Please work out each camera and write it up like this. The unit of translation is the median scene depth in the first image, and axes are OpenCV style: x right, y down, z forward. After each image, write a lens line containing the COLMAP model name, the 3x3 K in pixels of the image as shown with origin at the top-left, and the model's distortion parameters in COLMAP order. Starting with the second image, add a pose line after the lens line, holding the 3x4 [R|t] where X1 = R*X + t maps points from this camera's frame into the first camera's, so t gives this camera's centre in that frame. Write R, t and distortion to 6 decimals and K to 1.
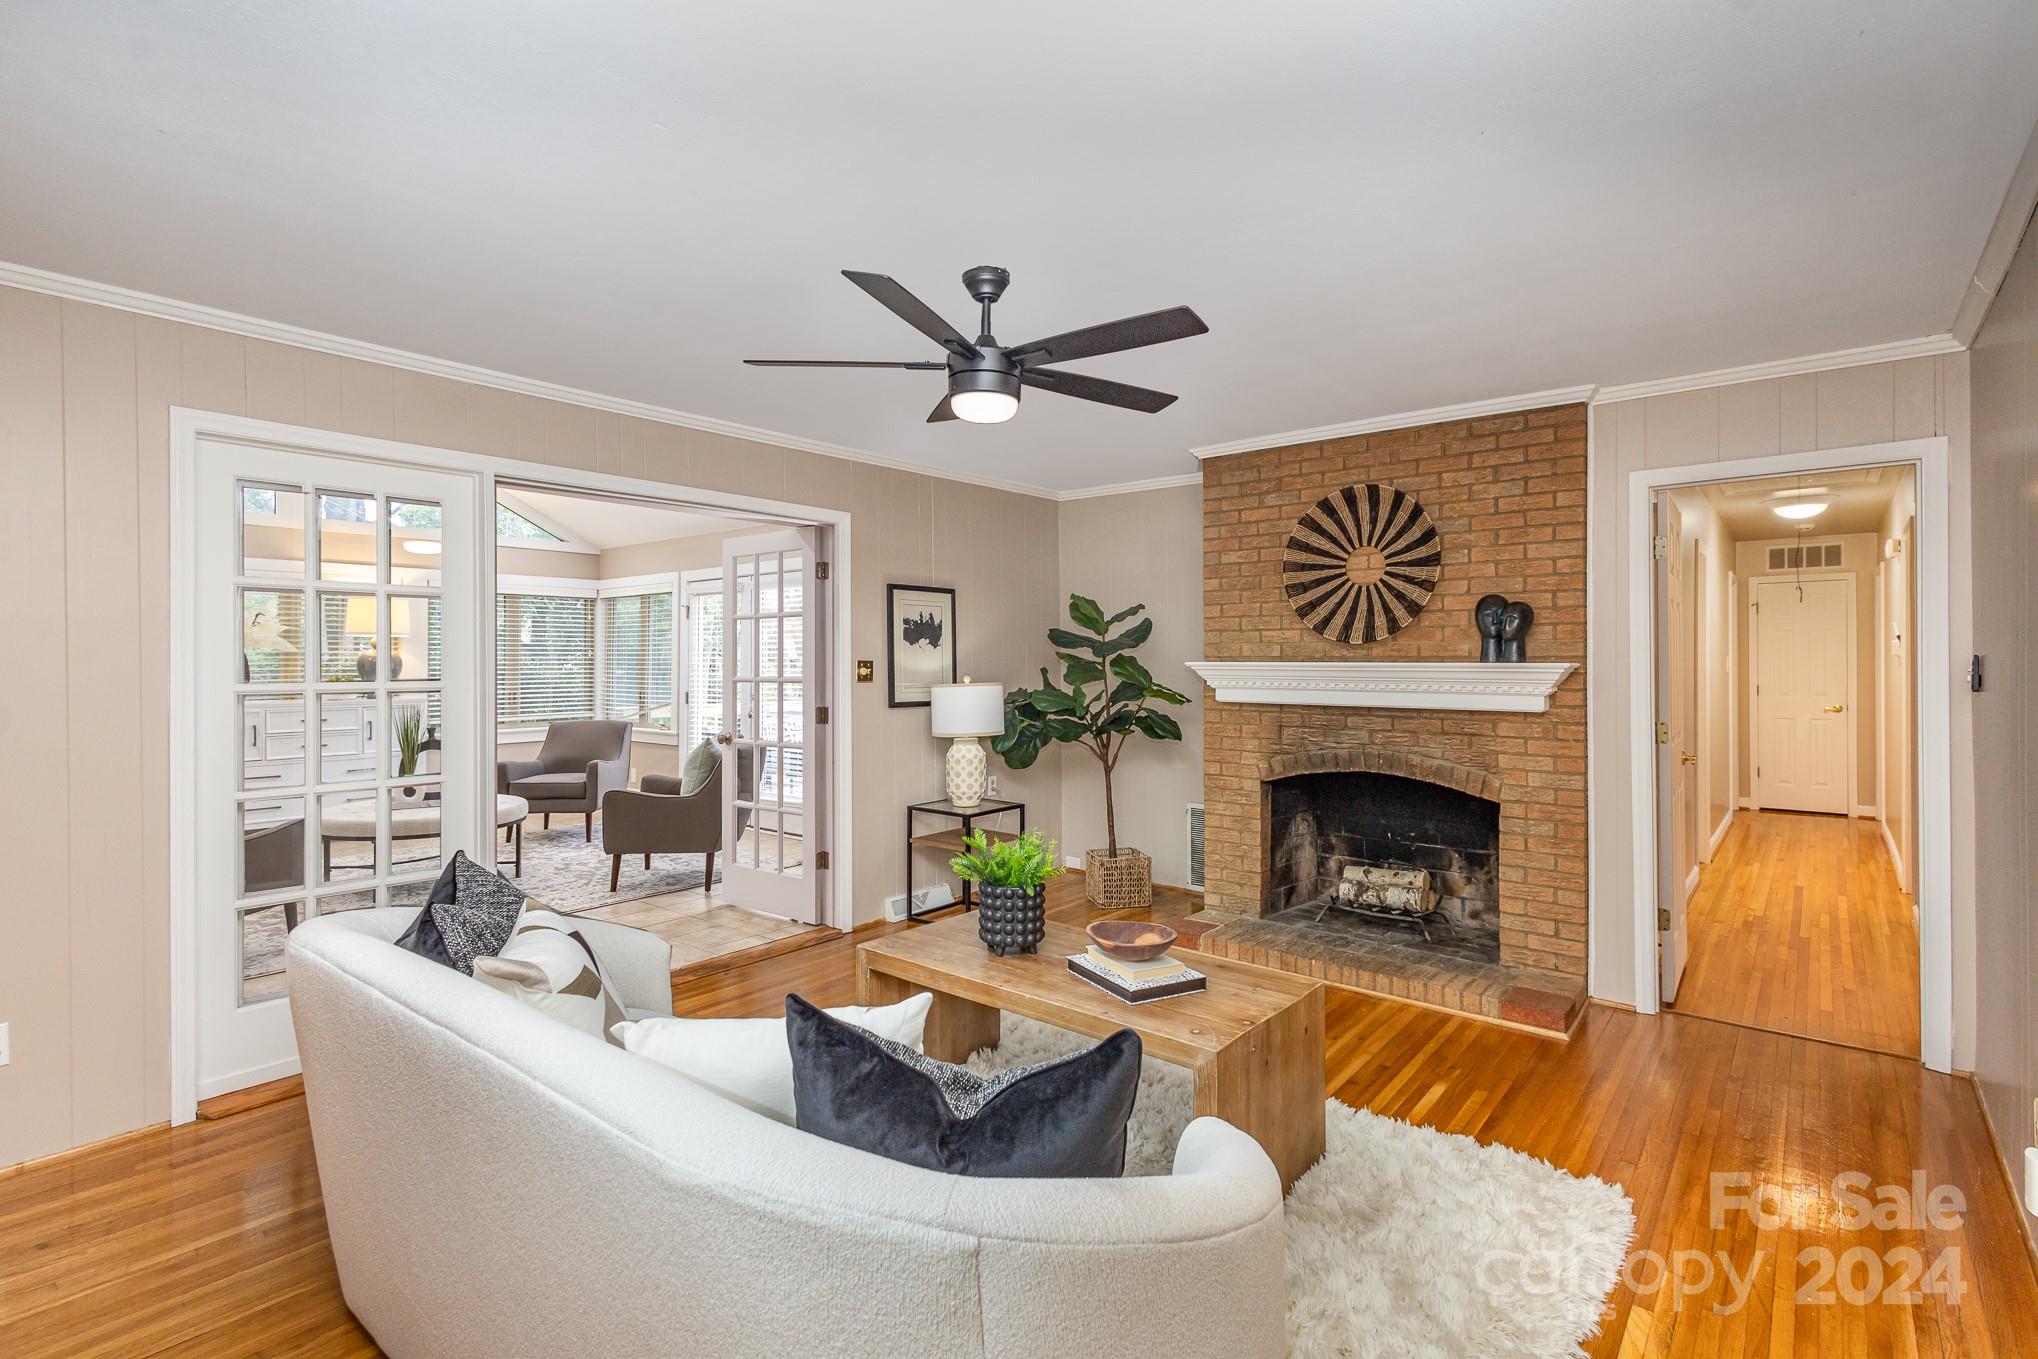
lens RADIAL K [[963.6, 0, 1017.9], [0, 963.6, 666.8], [0, 0, 1]] dist [0.016023, -0.000889]
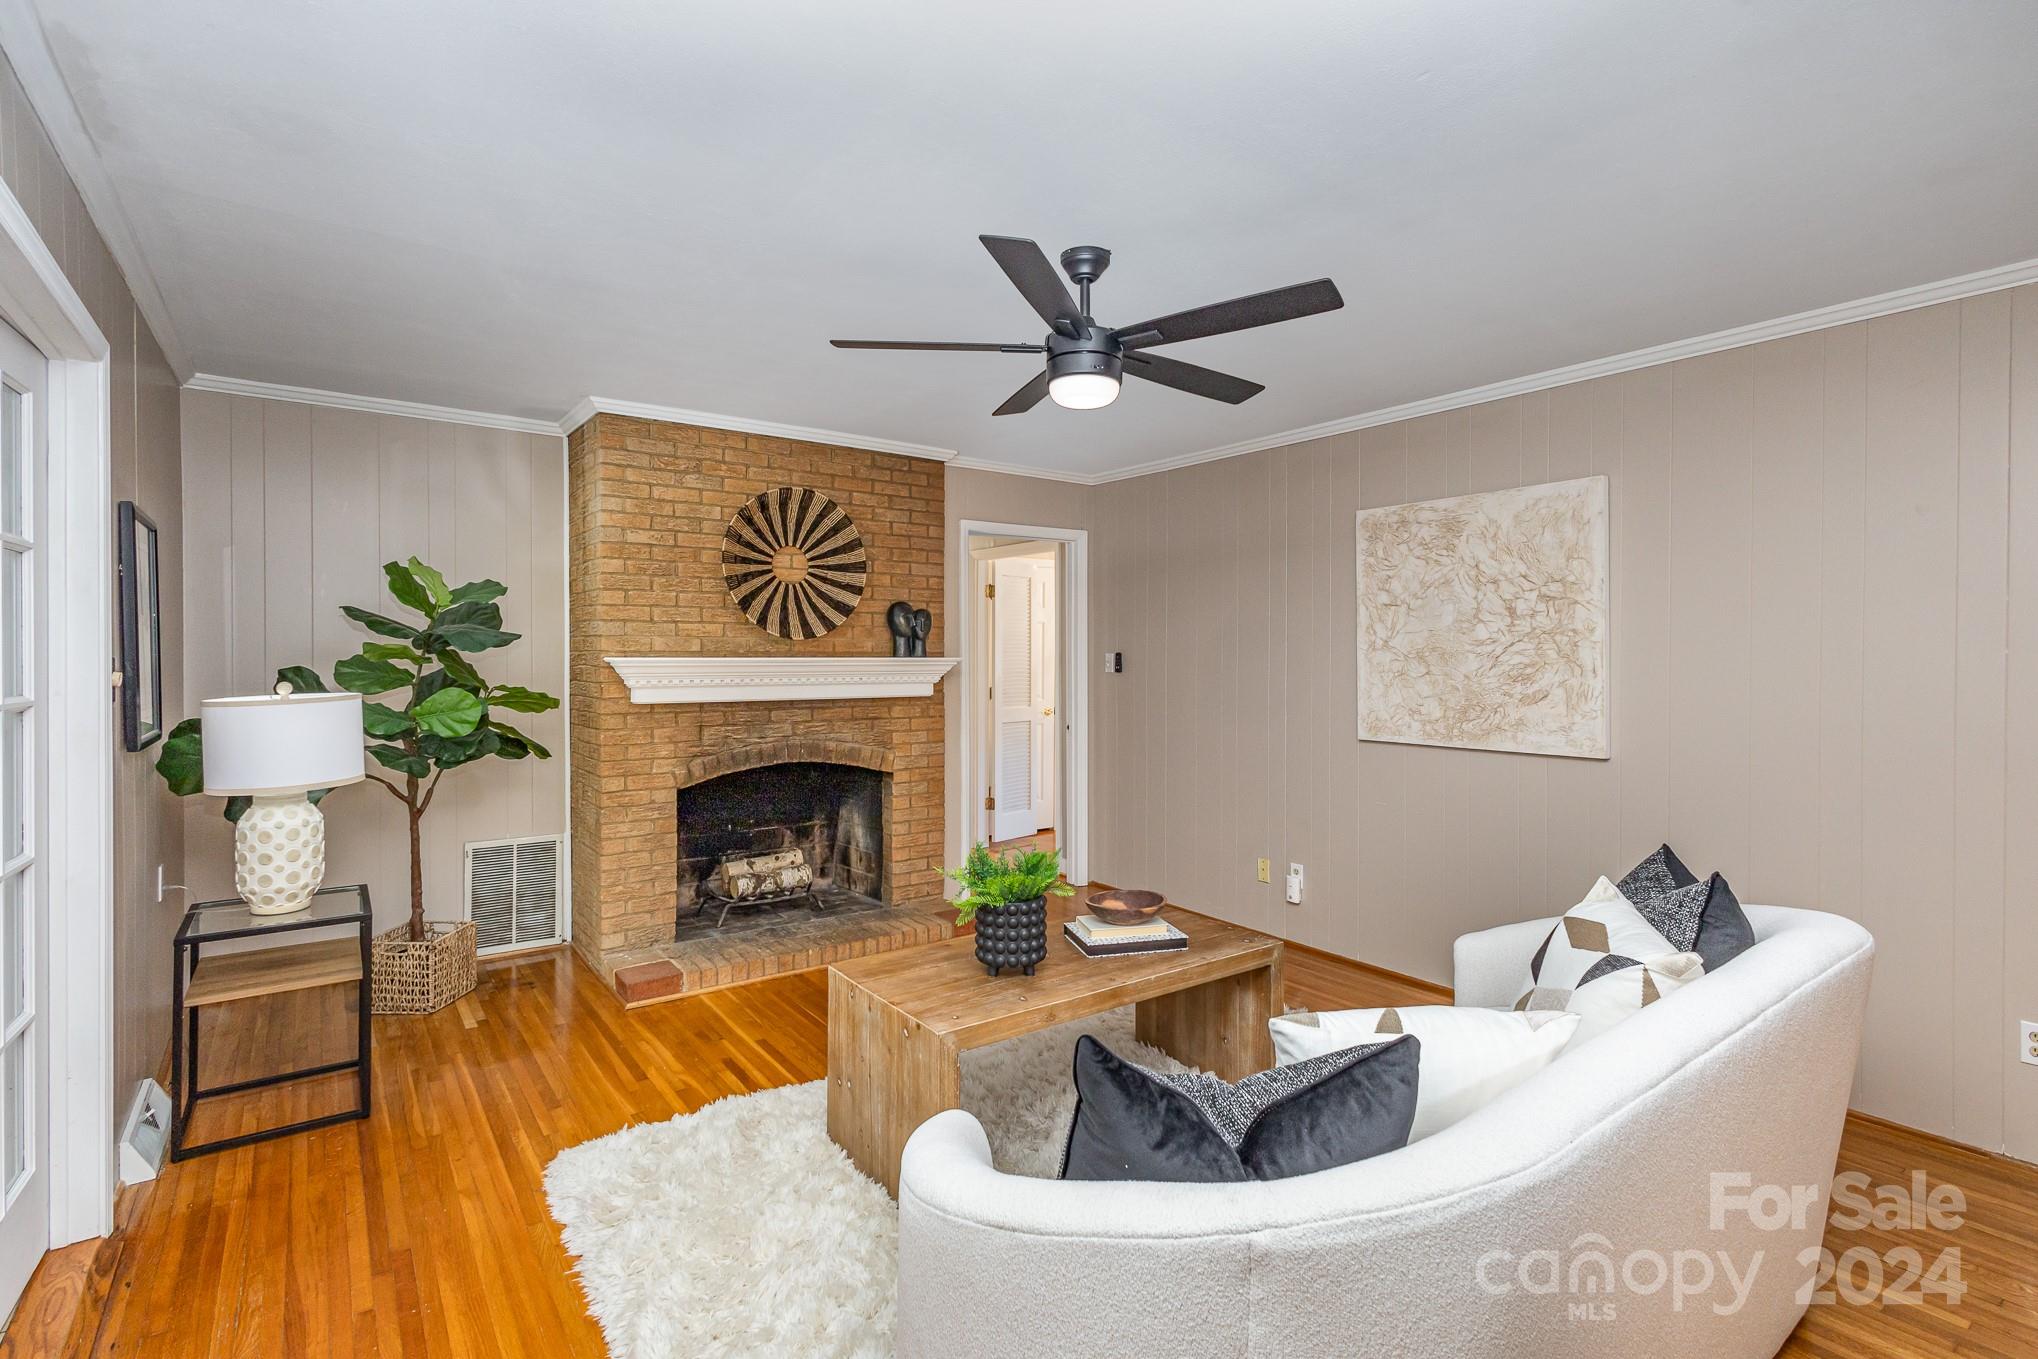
lens RADIAL K [[963.6, 0, 1028.6], [0, 963.6, 662.3], [0, 0, 1]] dist [0.016023, -0.000889]
pose [[0.236842, -0.007312, 0.971521, -0.585997], [0.007759, 0.999954, 0.005635, -0.003303], [-0.971517, 0.006203, 0.236888, 0.498978]]
